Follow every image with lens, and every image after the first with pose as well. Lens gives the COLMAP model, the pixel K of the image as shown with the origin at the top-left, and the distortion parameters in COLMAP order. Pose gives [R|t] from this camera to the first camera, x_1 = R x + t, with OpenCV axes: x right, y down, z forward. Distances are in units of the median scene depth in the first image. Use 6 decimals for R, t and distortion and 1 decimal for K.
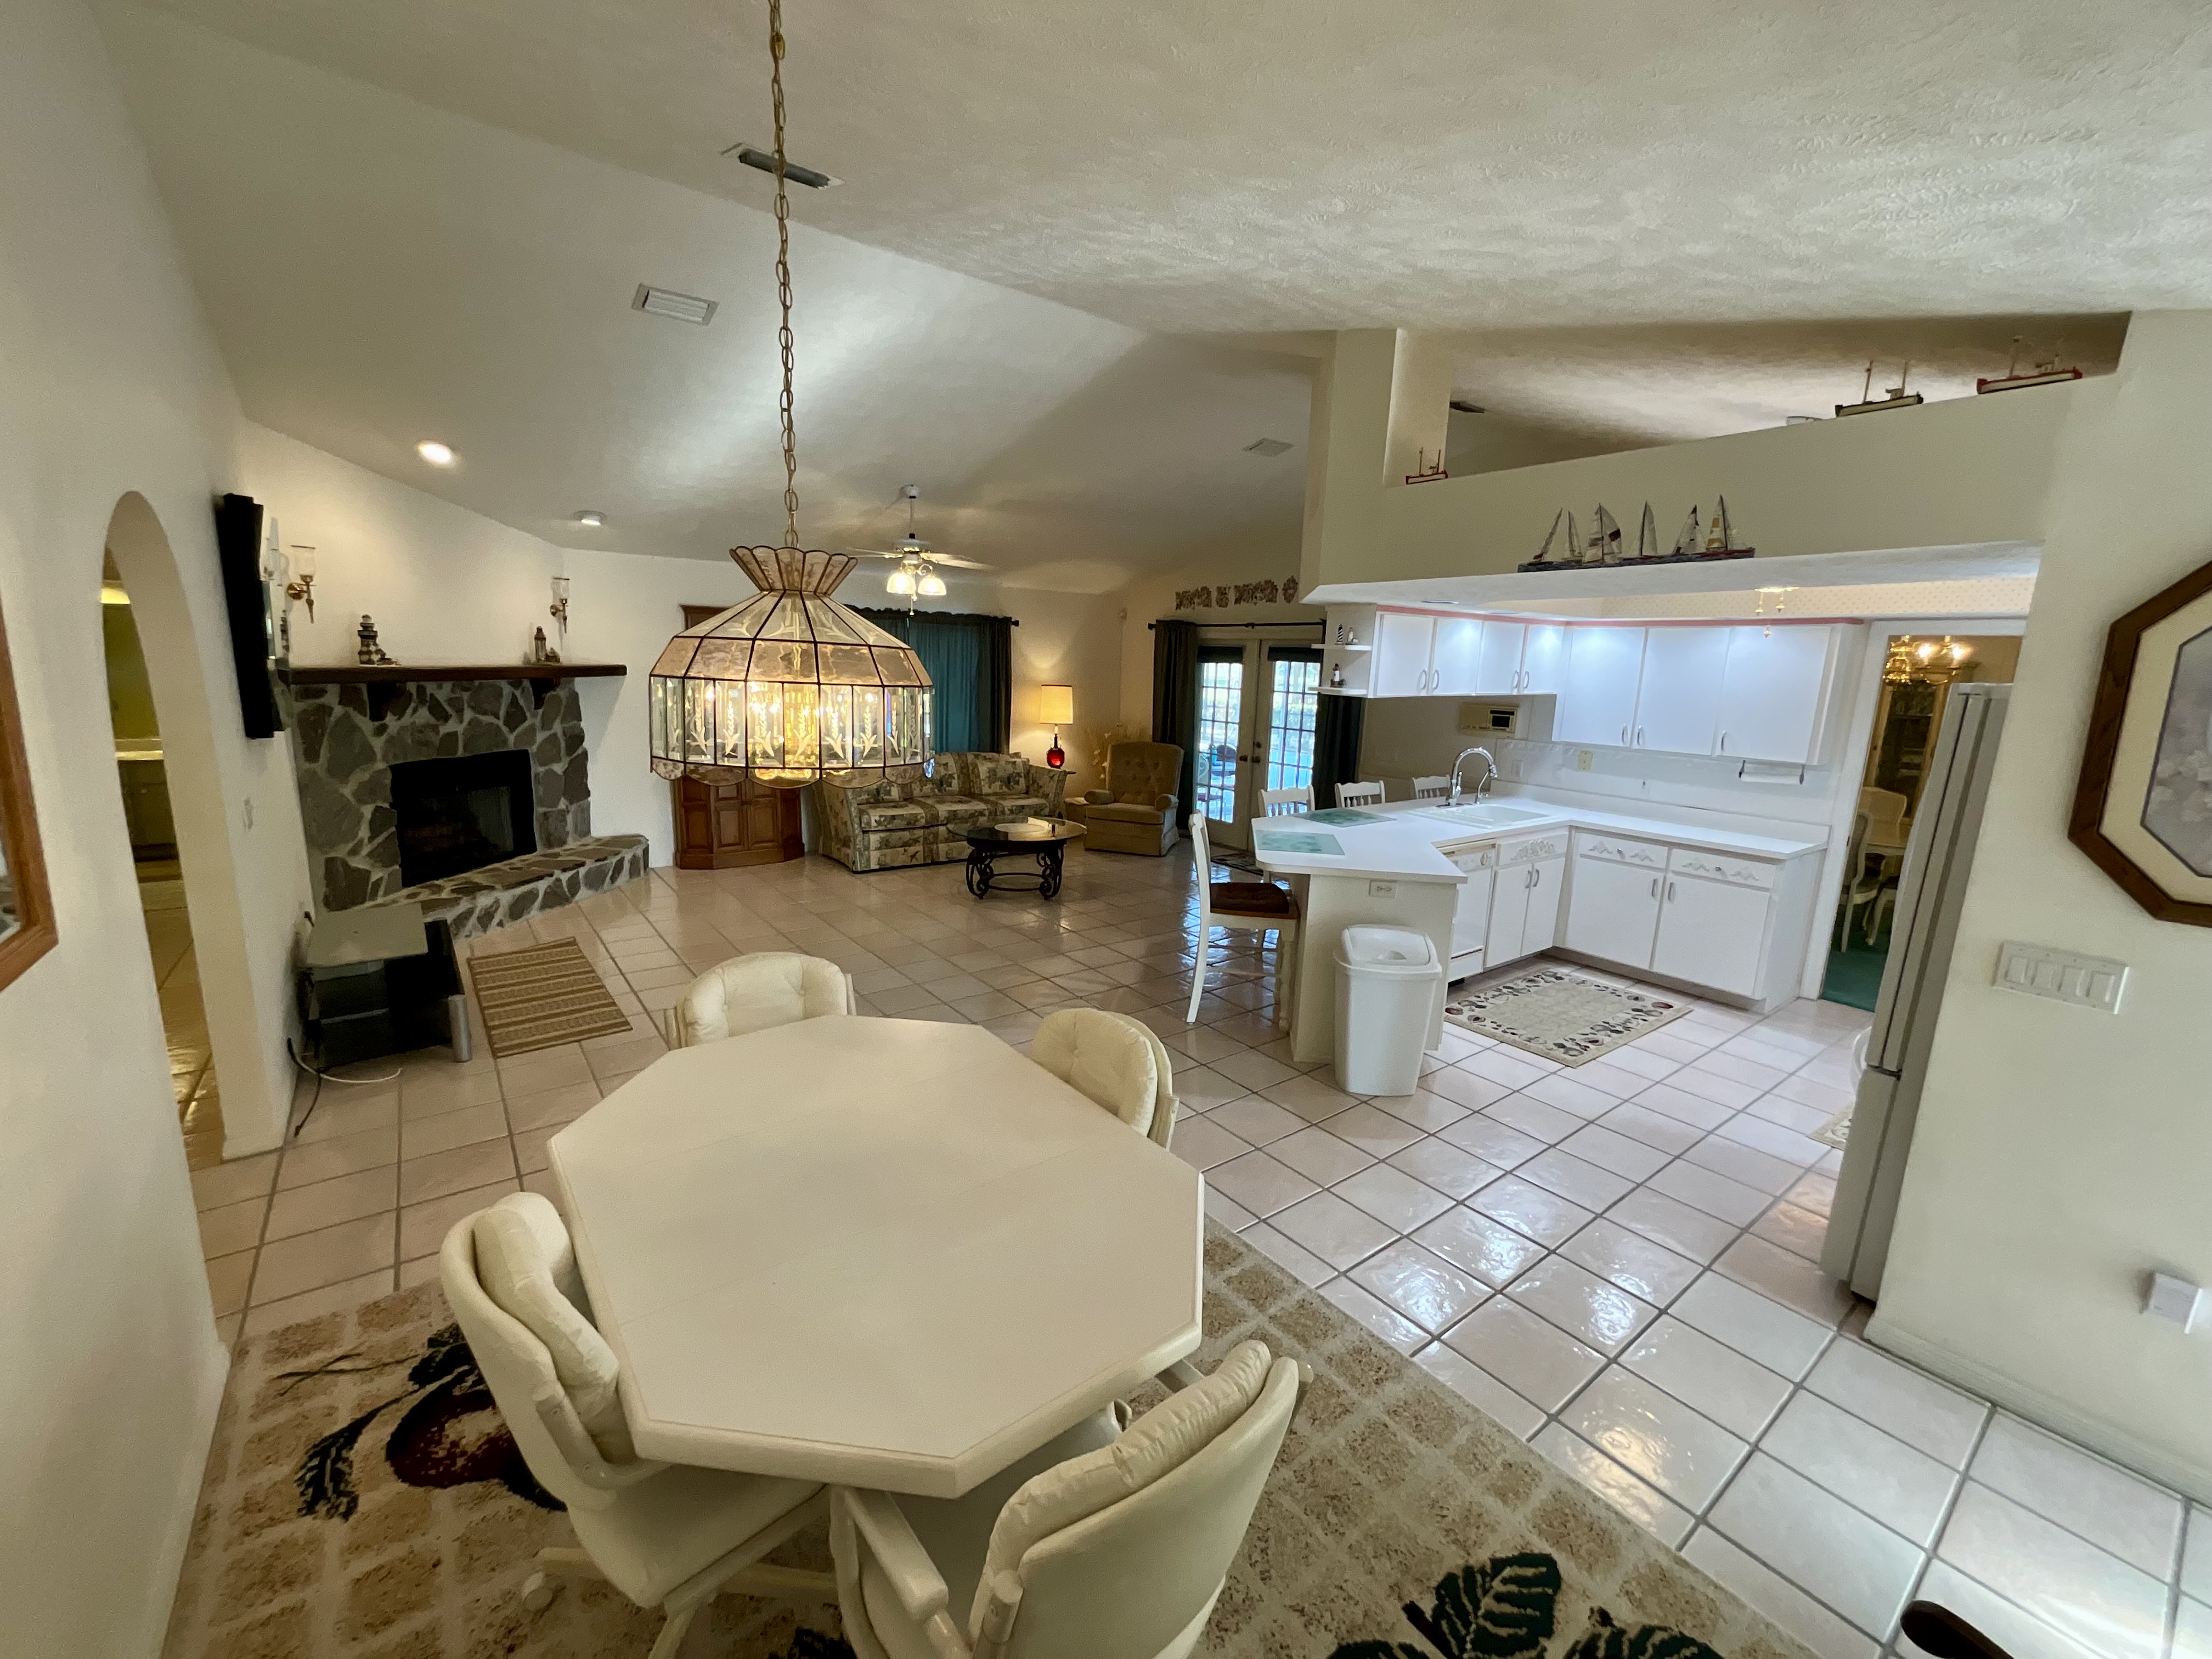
lens RADIAL K [[895.5, 0, 1106.0], [0, 895.5, 829.5], [0, 0, 1]] dist [-0.002645, 0.000339]
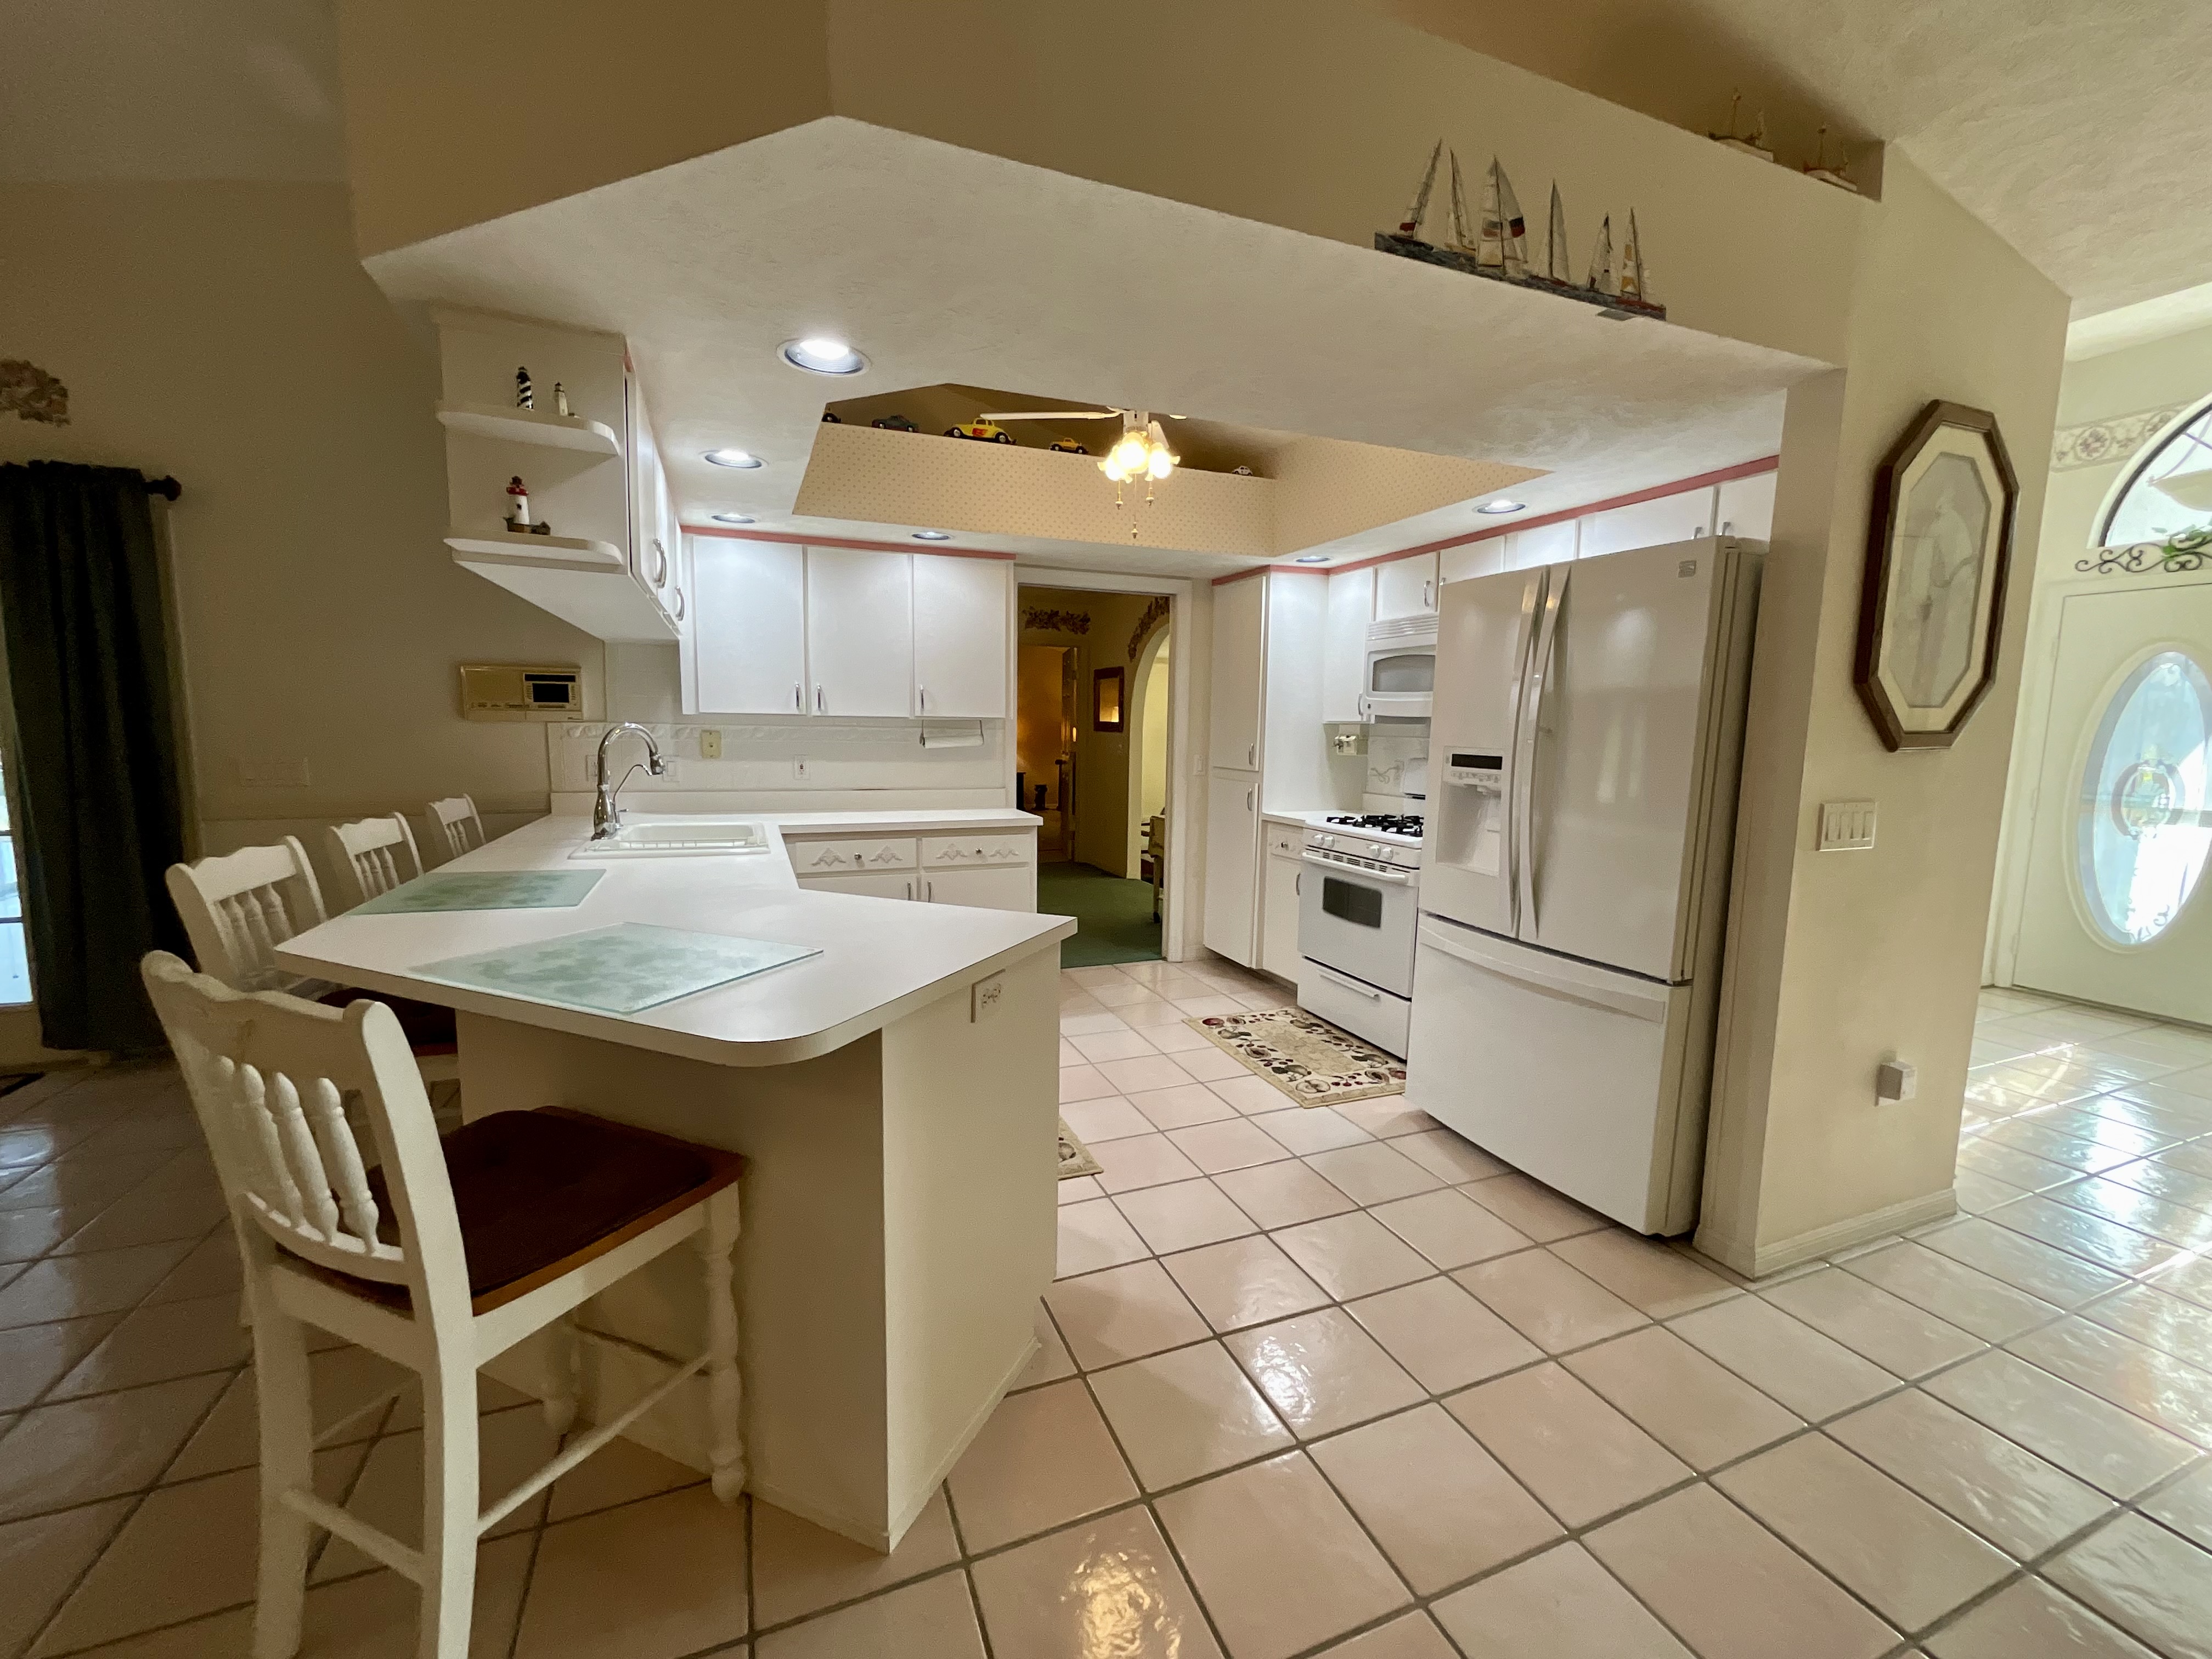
lens RADIAL K [[895.5, 0, 1106.0], [0, 895.5, 829.5], [0, 0, 1]] dist [-0.002645, 0.000339]
pose [[0.263411, -0.142634, 0.954081, -0.087750], [0.176450, 0.979448, 0.097710, -0.057710], [-0.948409, 0.142610, 0.283165, 1.125273]]
